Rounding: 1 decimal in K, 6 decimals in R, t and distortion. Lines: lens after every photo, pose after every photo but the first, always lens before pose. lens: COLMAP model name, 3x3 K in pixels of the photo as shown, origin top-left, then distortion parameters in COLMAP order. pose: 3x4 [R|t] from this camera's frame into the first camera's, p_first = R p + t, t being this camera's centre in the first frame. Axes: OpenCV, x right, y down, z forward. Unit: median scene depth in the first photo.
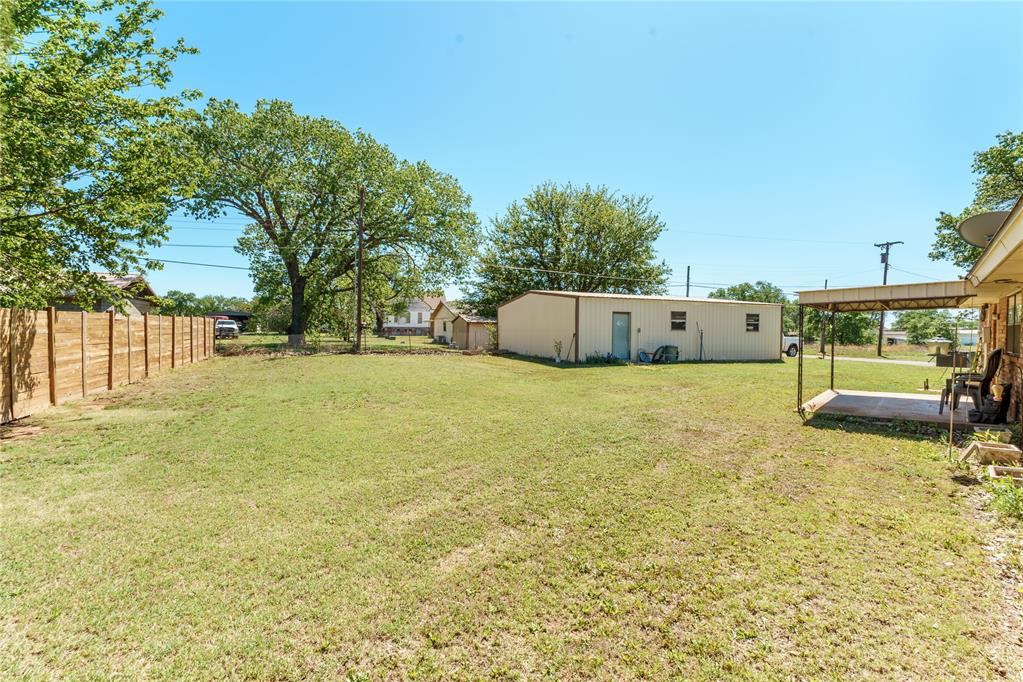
lens RADIAL K [[472.3, 0, 511.5], [0, 472.3, 341.0], [0, 0, 1]] dist [0.003169, 0.000932]
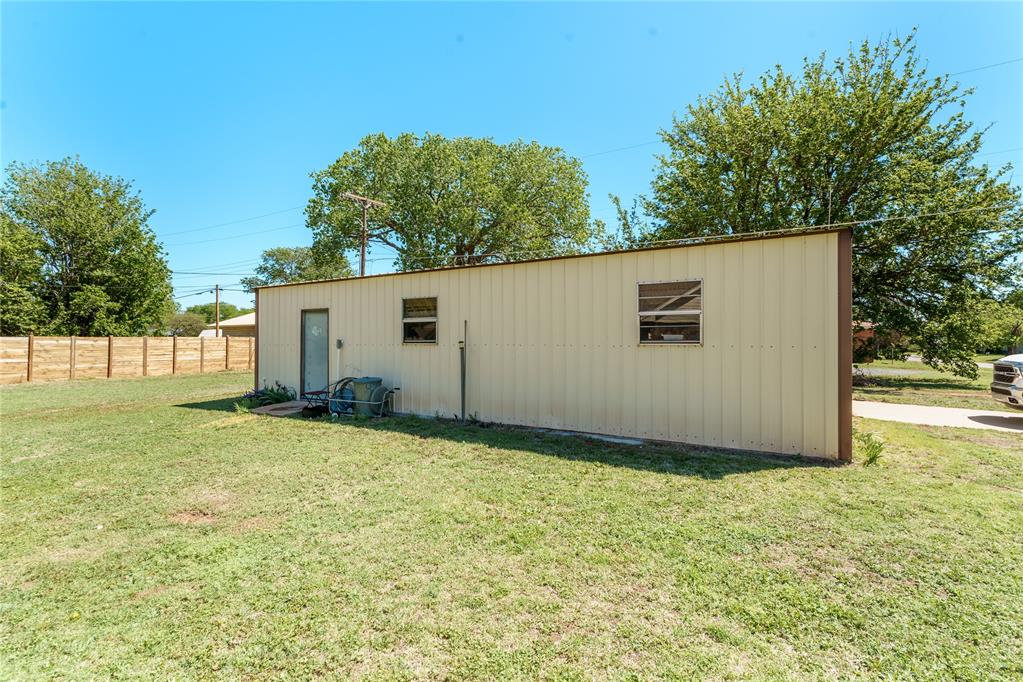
lens RADIAL K [[472.3, 0, 511.5], [0, 472.3, 341.0], [0, 0, 1]] dist [0.003169, 0.000932]
pose [[0.597650, -0.011883, -0.801669, 0.680603], [-0.008985, 0.999728, -0.021516, -0.014891], [0.801707, 0.020062, 0.597381, 0.751229]]
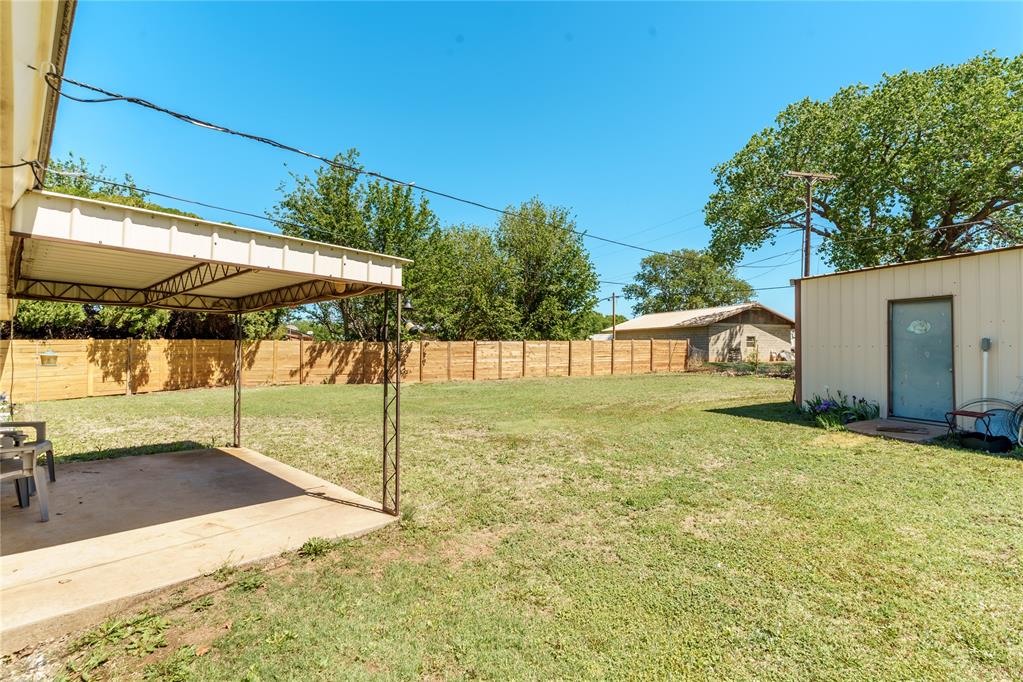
lens RADIAL K [[472.3, 0, 511.5], [0, 472.3, 341.0], [0, 0, 1]] dist [0.003169, 0.000932]
pose [[-0.043880, -0.020844, -0.998819, 0.553238], [-0.015681, 0.999674, -0.020173, -0.011445], [0.998914, 0.014777, -0.044193, 0.595310]]
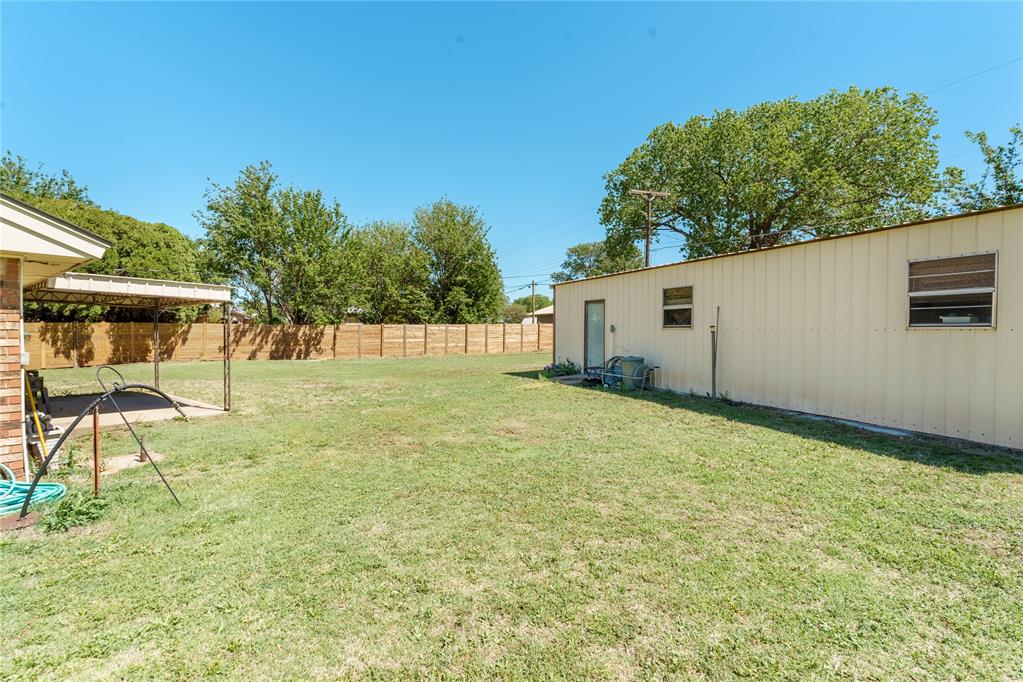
lens RADIAL K [[472.3, 0, 511.5], [0, 472.3, 341.0], [0, 0, 1]] dist [0.003169, 0.000932]
pose [[0.032866, 0.017167, -0.999312, 0.755205], [-0.016475, 0.999726, 0.016632, -0.013237], [0.999324, 0.015917, 0.033140, 0.755377]]
